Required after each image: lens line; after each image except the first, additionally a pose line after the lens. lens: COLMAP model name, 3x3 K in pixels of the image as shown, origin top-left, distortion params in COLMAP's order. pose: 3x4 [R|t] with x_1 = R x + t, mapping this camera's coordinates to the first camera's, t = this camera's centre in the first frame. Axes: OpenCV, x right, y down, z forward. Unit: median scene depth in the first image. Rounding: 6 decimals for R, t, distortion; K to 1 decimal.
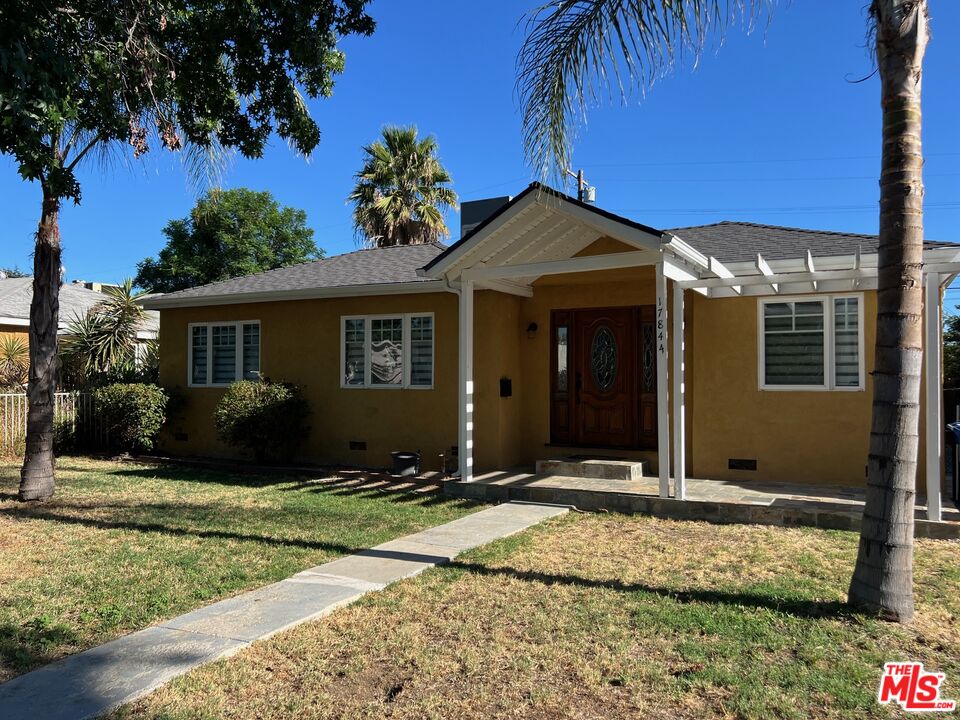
lens RADIAL K [[724.8, 0, 480.1], [0, 724.8, 361.4], [0, 0, 1]] dist [0.008351, 0.000781]
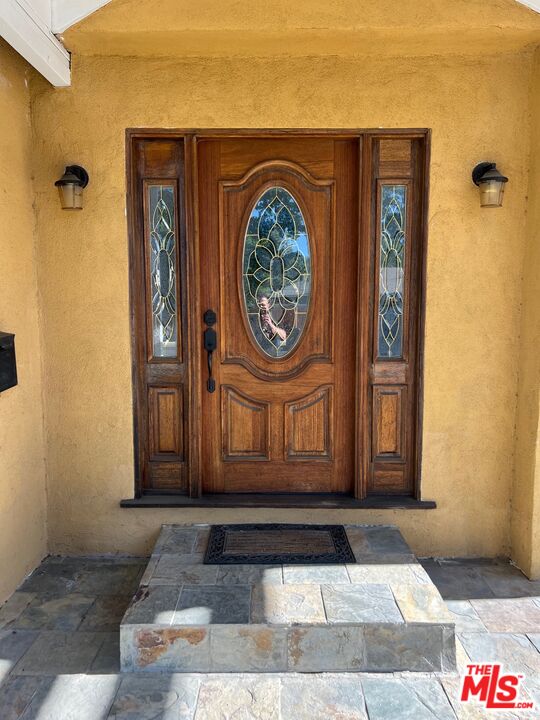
lens RADIAL K [[543.6, 0, 269.6], [0, 543.6, 363.1], [0, 0, 1]] dist [0.008351, 0.000781]
pose [[0.892990, -0.048870, 0.447415, 0.036157], [-0.011687, 0.991235, 0.131596, 0.005410], [-0.449925, -0.122743, 0.884591, 0.734166]]
